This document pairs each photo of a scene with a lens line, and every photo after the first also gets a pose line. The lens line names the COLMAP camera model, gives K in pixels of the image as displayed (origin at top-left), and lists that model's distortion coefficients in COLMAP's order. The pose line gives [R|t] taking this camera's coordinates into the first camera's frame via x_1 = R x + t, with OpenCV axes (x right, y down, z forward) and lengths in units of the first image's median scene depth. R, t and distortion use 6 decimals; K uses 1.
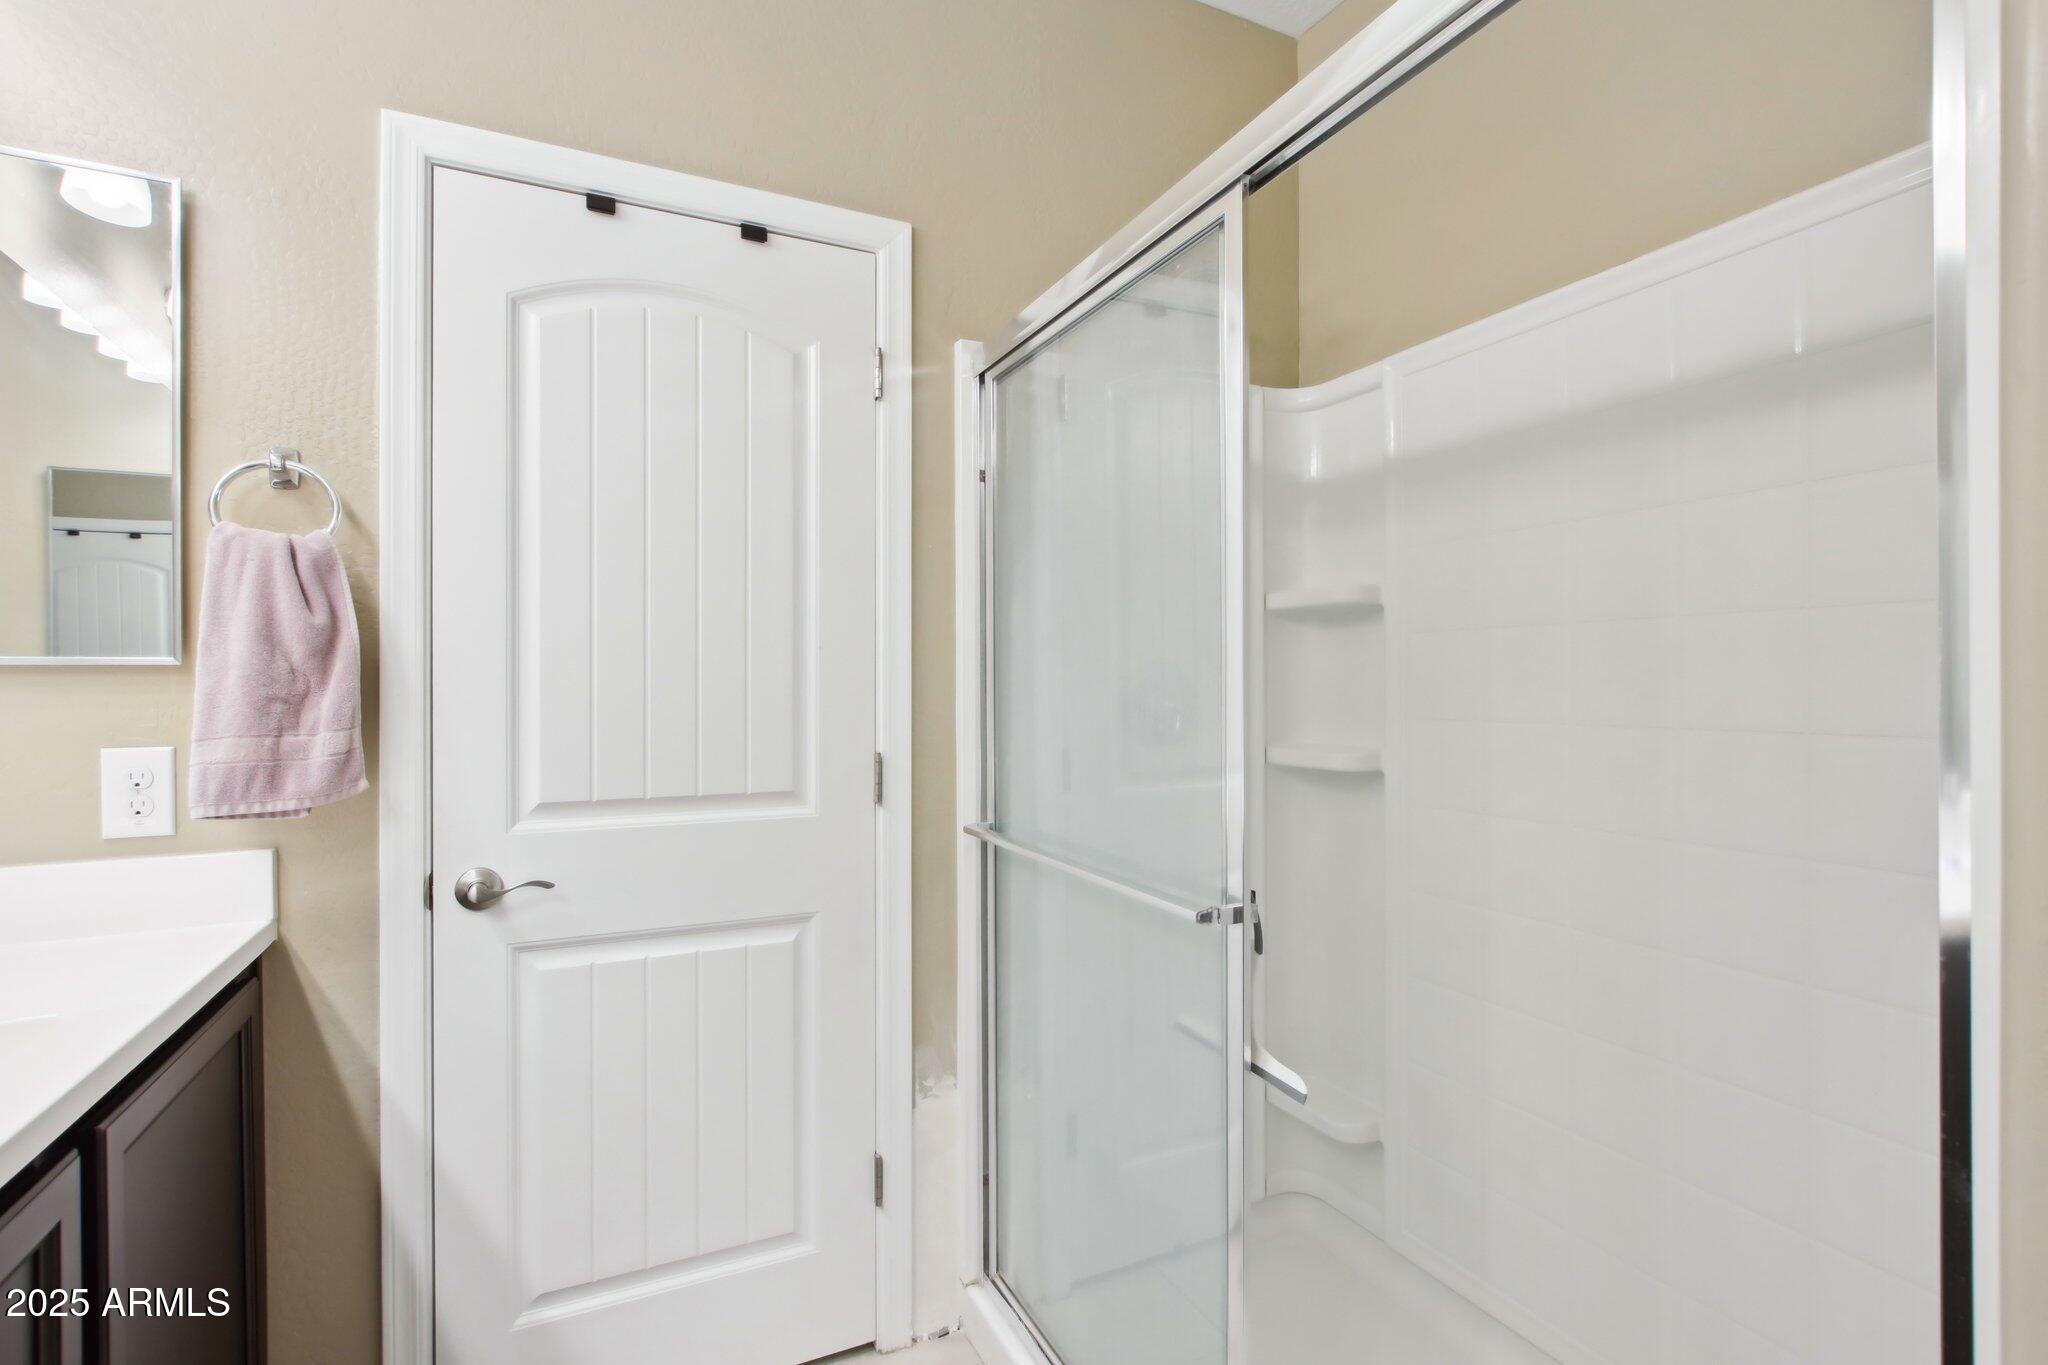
lens RADIAL K [[949.0, 0, 1011.0], [0, 949.0, 684.0], [0, 0, 1]] dist [-0.008598, 0.000266]
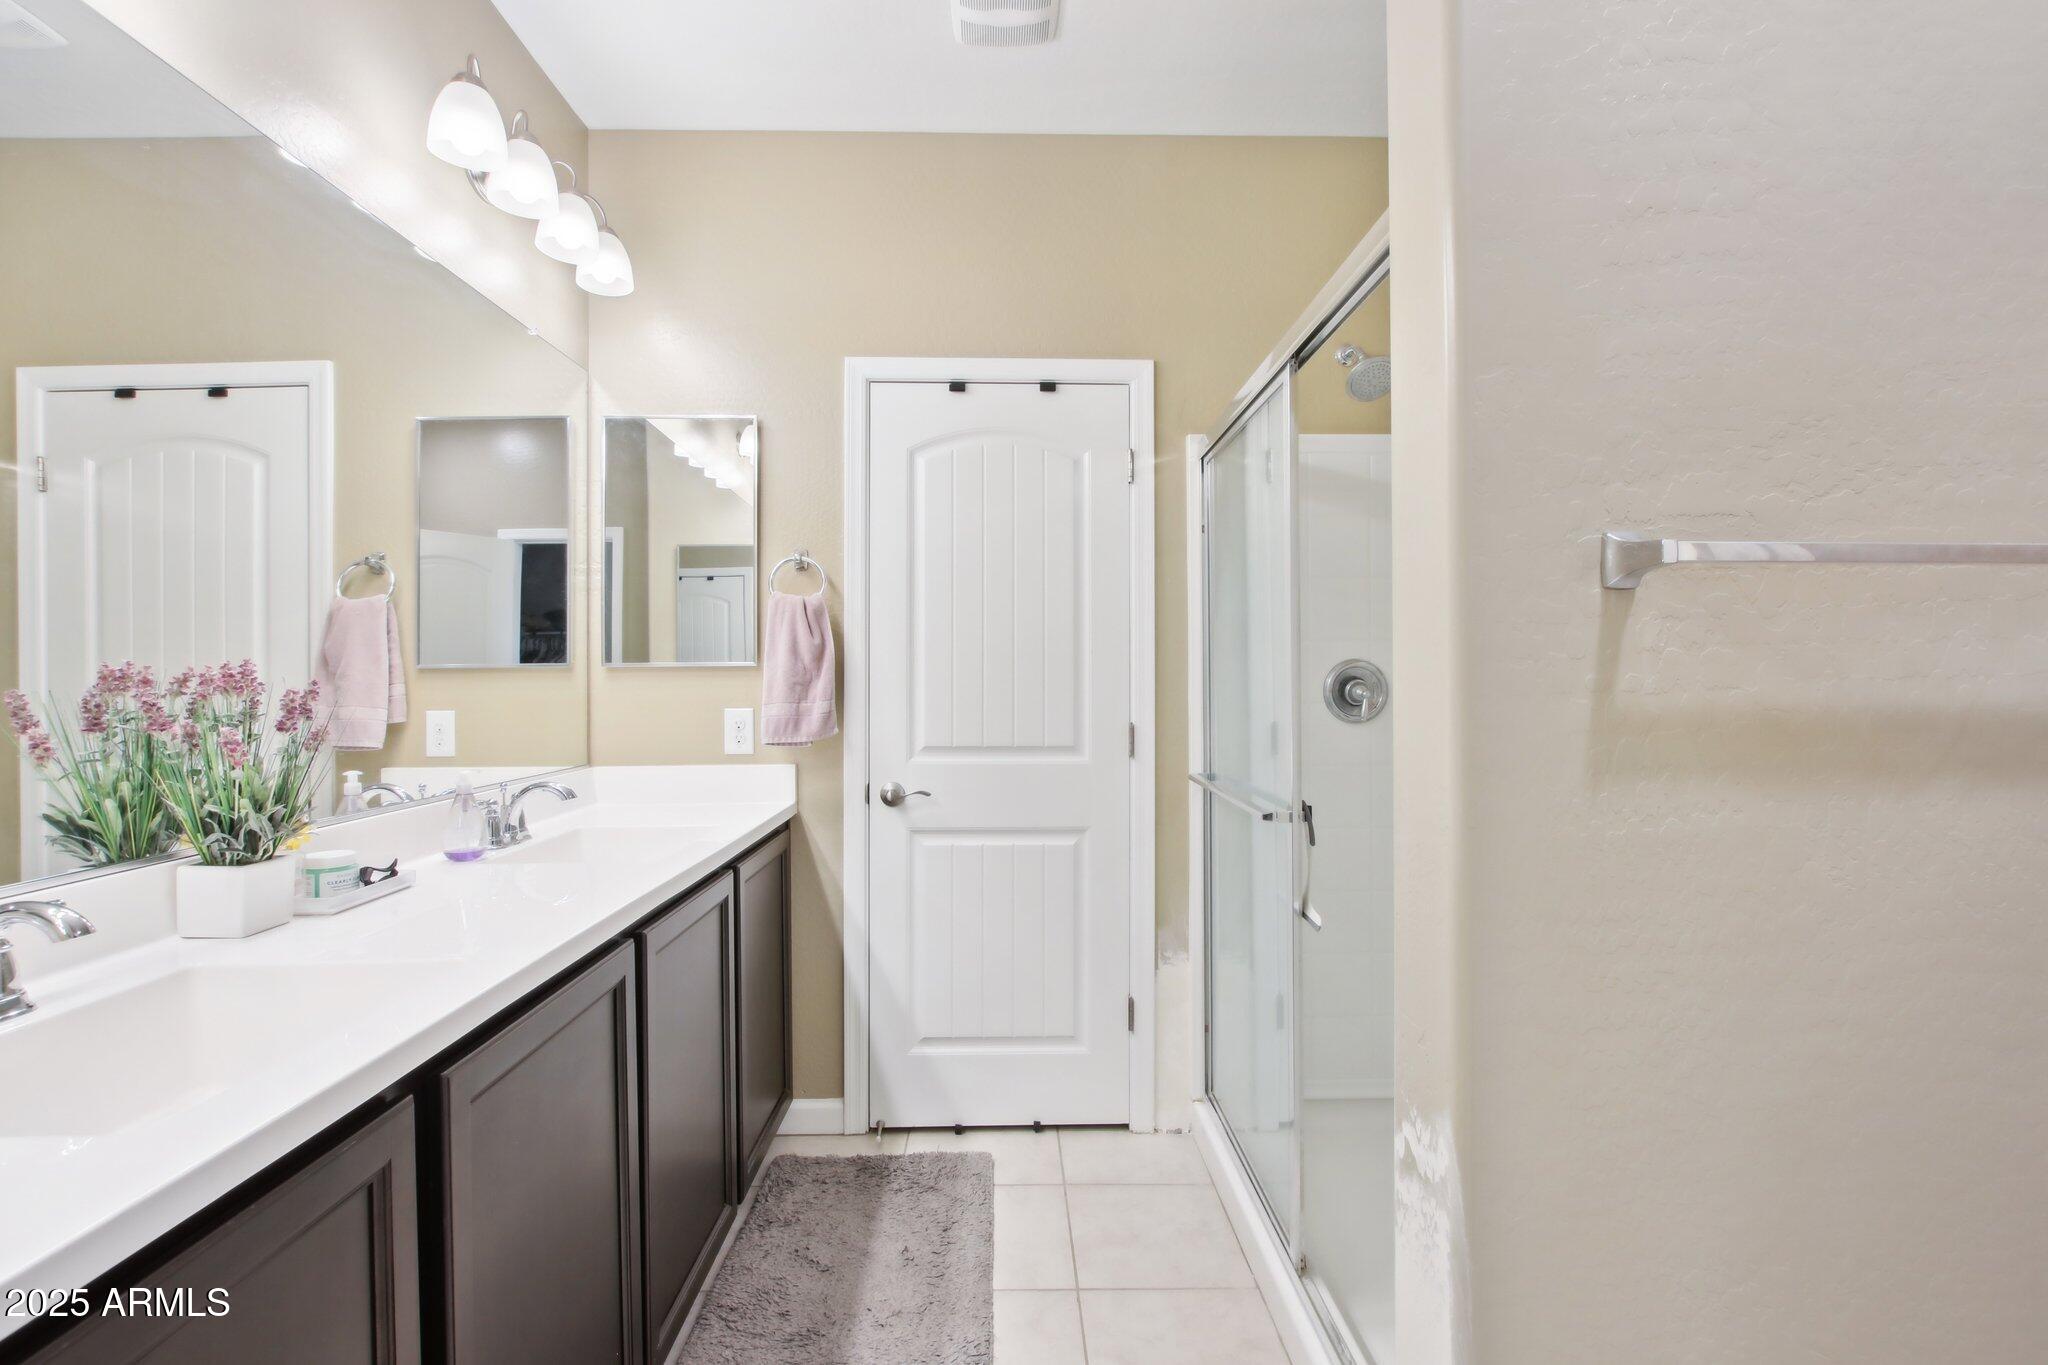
lens RADIAL K [[964.7, 0, 1018.7], [0, 964.7, 673.2], [0, 0, 1]] dist [-0.016788, 0.005517]
pose [[0.911765, -0.004096, -0.410692, 0.367476], [-0.000132, 0.999947, -0.010267, 0.013005], [0.410713, 0.009416, 0.911716, -0.507917]]
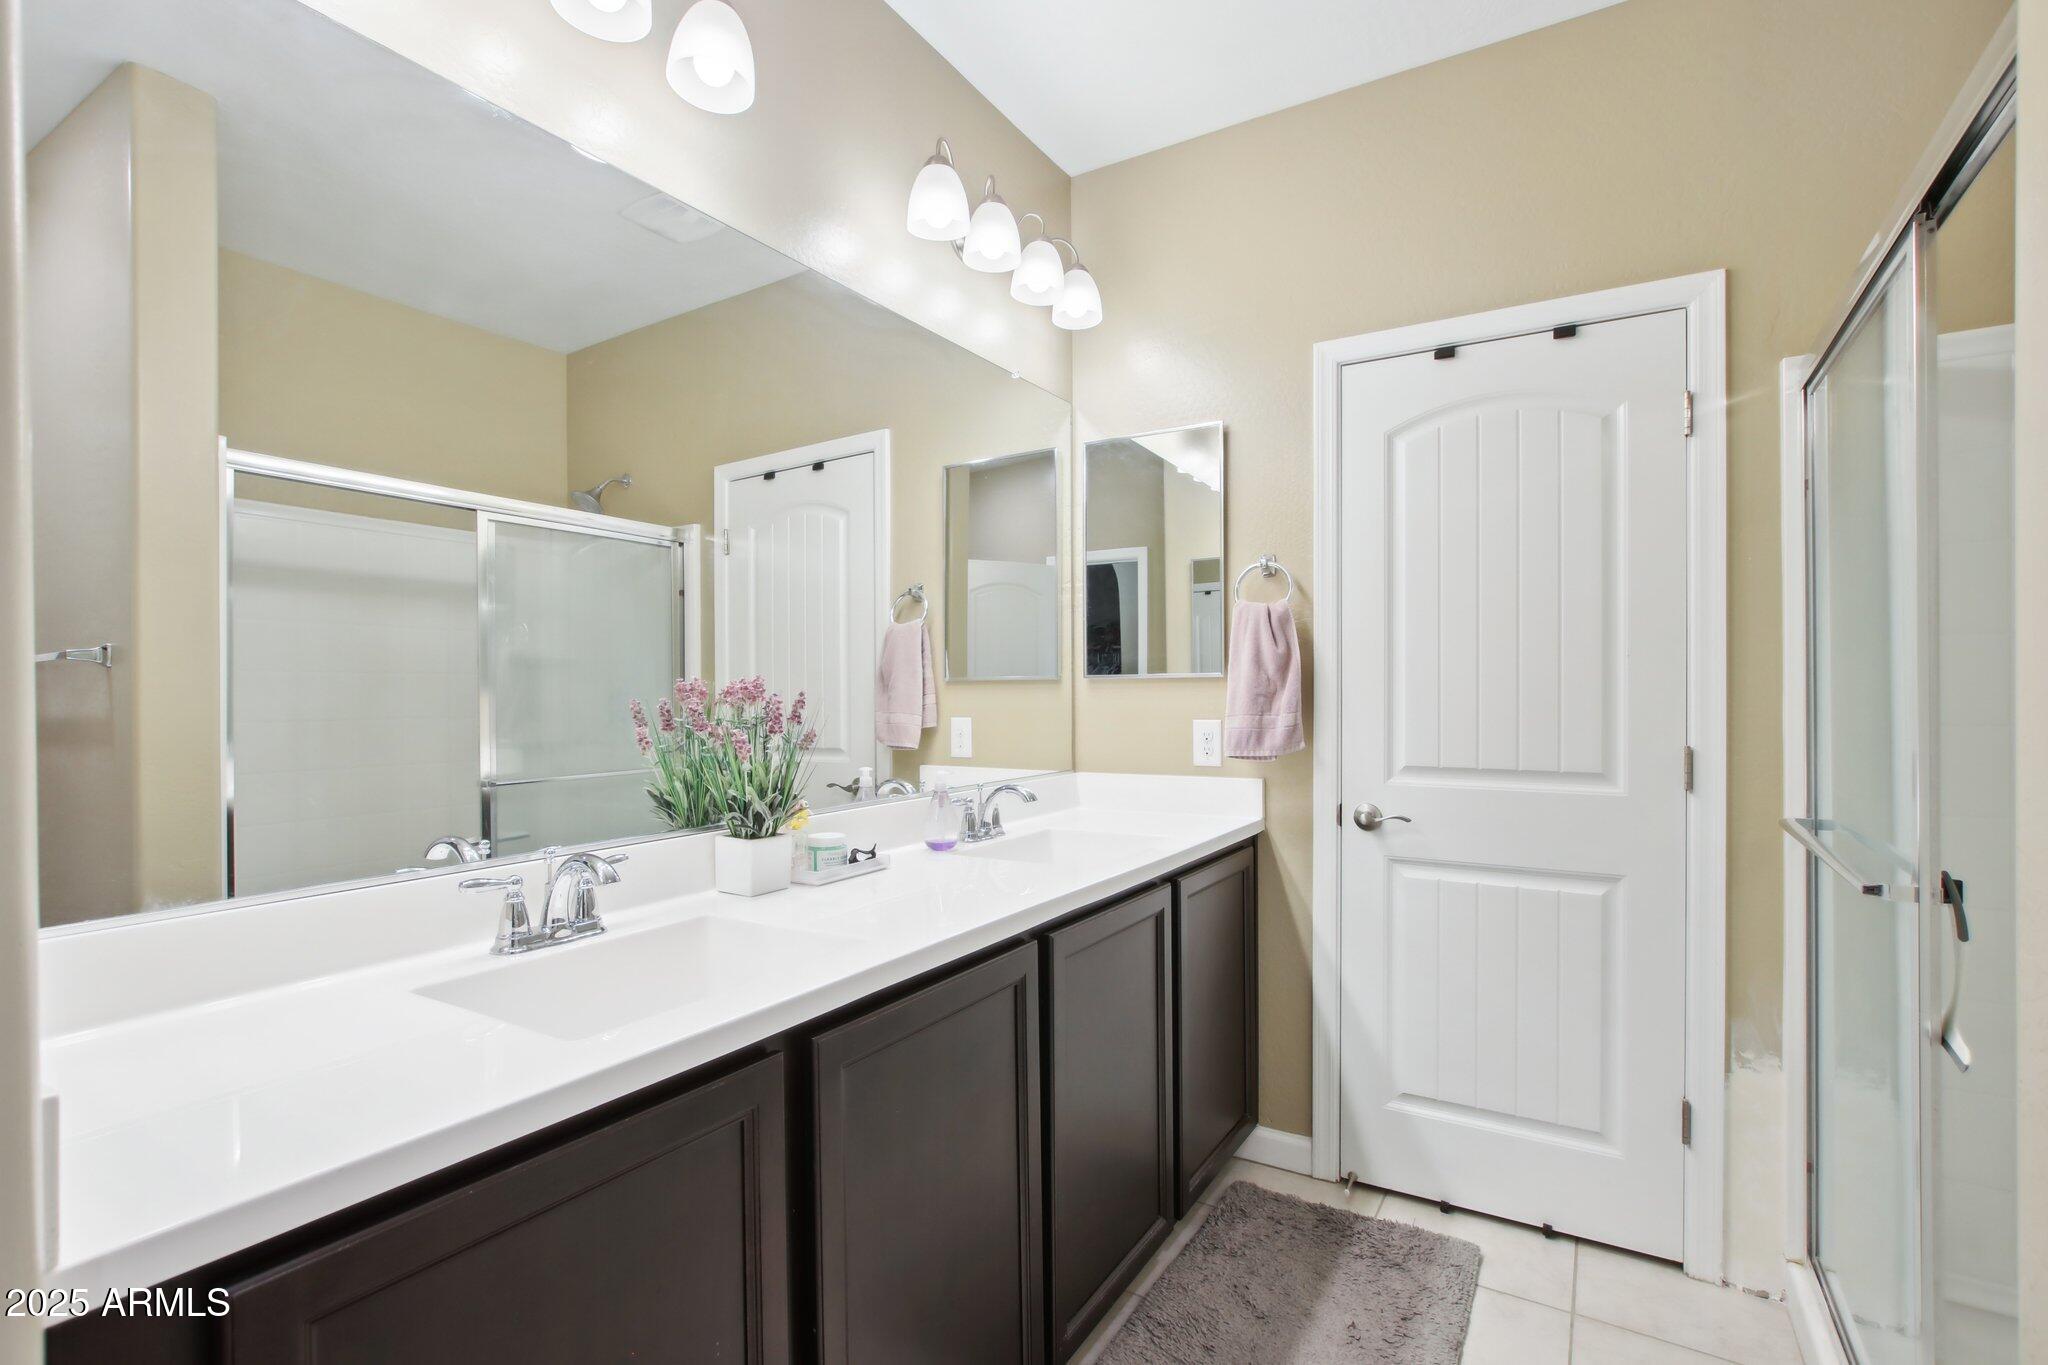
lens RADIAL K [[959.2, 0, 1013.6], [0, 959.2, 692.3], [0, 0, 1]] dist [-0.006152, 0.000817]
pose [[0.540608, 0.000439, -0.841274, 0.450209], [-0.001341, 0.999999, -0.000339, 0.010306], [0.841273, 0.001311, 0.540608, -0.349645]]
